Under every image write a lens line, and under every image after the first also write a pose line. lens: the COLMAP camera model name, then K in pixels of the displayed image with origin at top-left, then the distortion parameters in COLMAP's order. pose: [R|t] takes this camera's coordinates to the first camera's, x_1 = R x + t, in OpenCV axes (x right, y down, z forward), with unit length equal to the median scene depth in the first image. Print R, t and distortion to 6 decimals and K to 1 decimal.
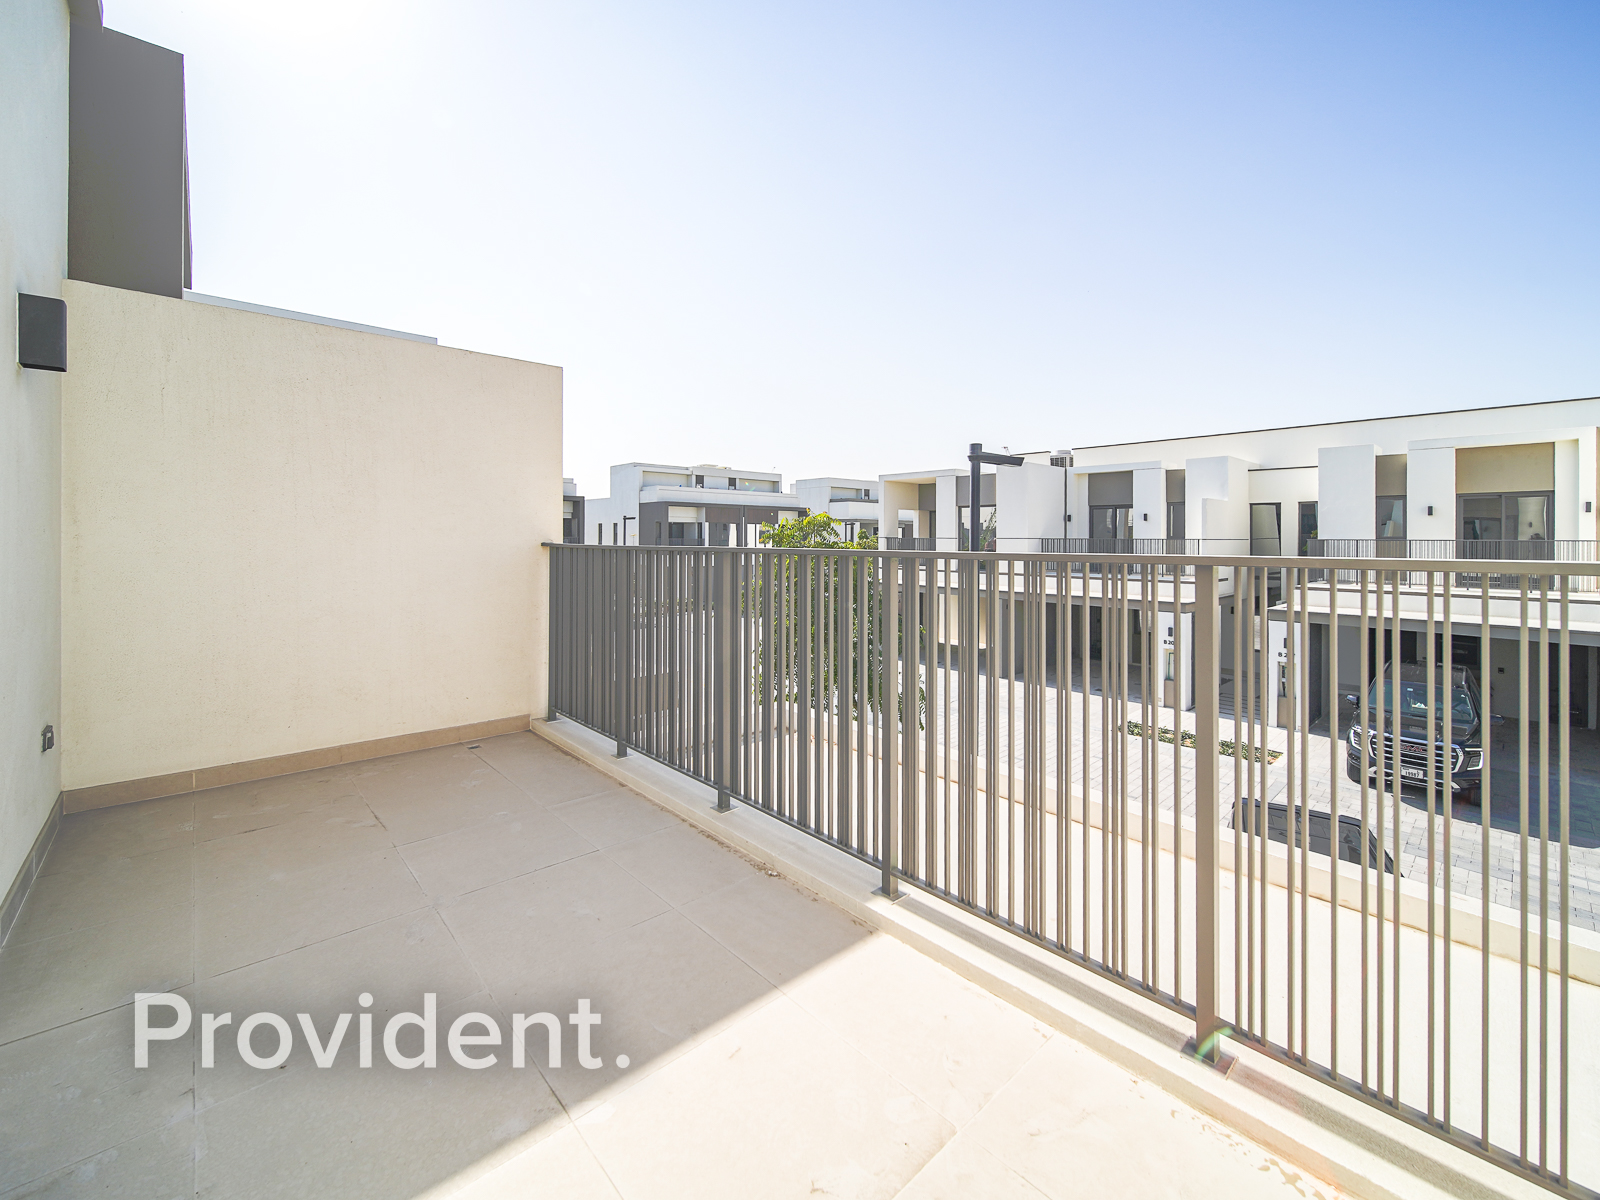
lens RADIAL K [[667.9, 0, 808.6], [0, 667.9, 538.8], [0, 0, 1]] dist [-0.001513, -0.001541]
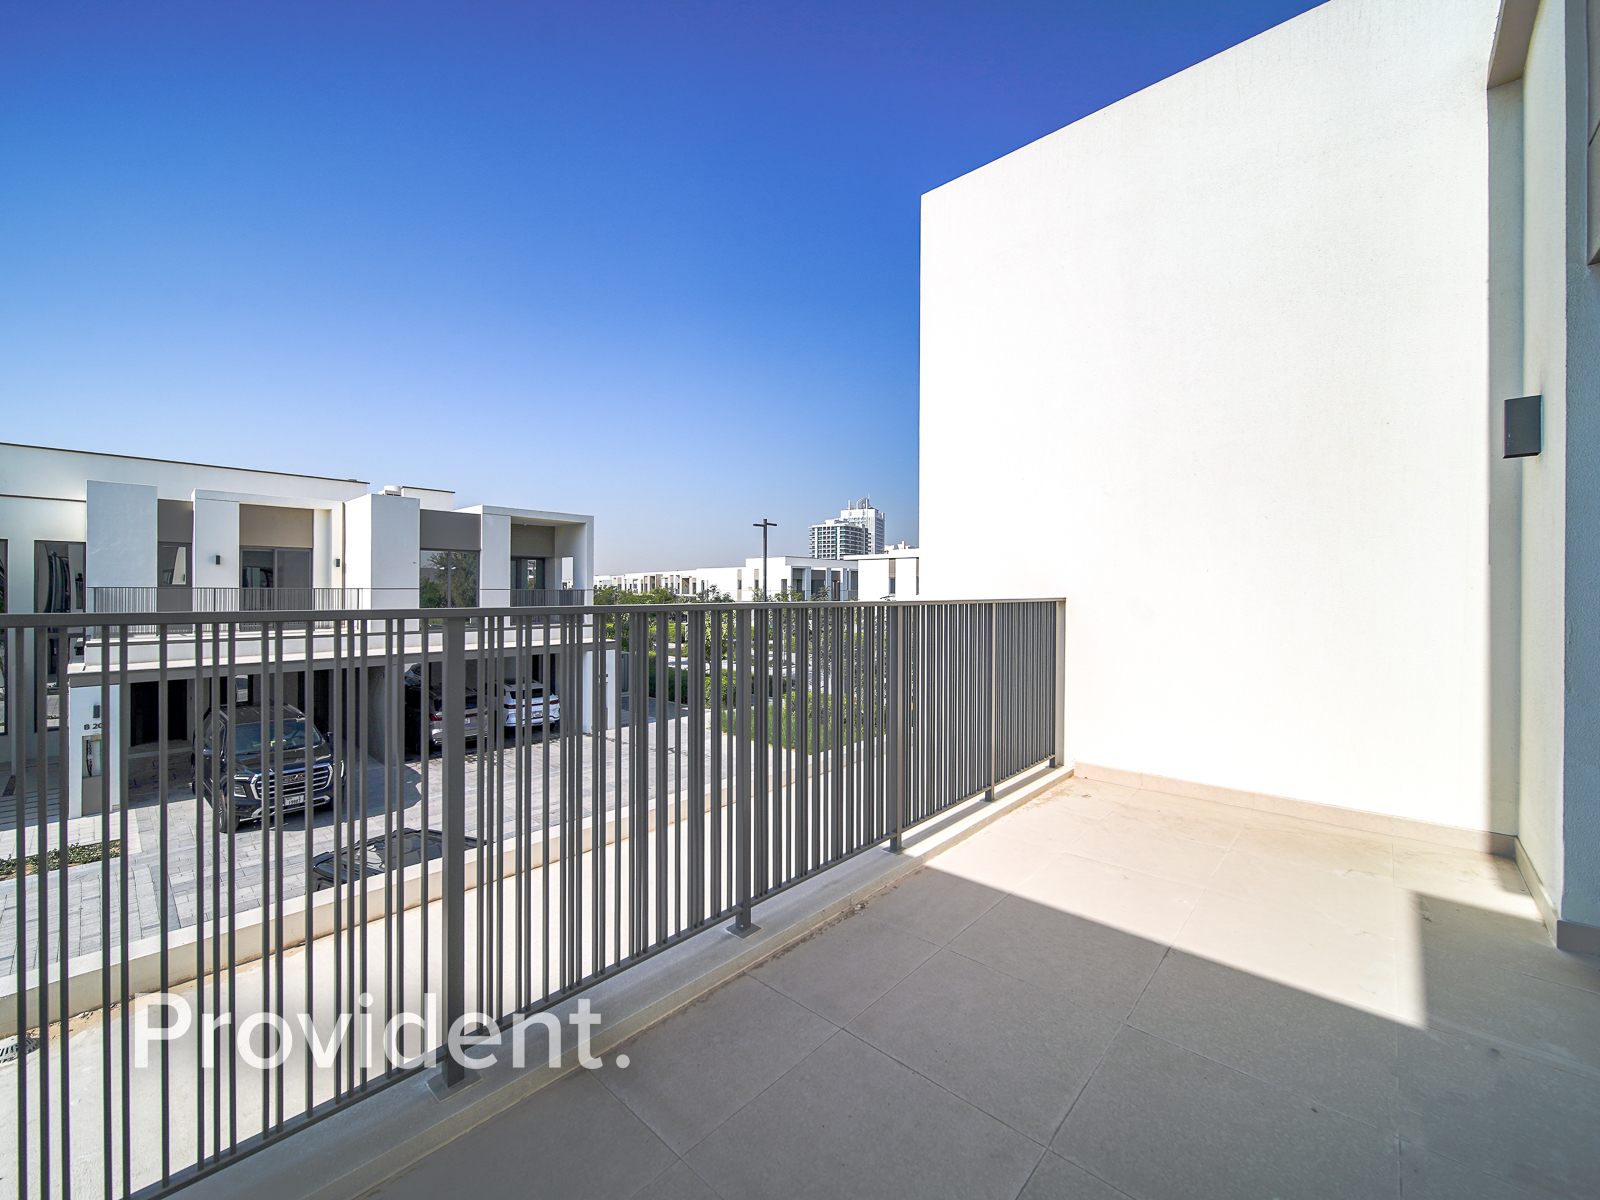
lens RADIAL K [[667.9, 0, 788.9], [0, 667.9, 587.1], [0, 0, 1]] dist [-0.001513, -0.001541]
pose [[-0.096825, 0.000948, 0.995301, -0.201741], [-0.003508, 0.999993, -0.001294, -0.001500], [-0.995295, -0.003617, -0.096821, 0.222322]]
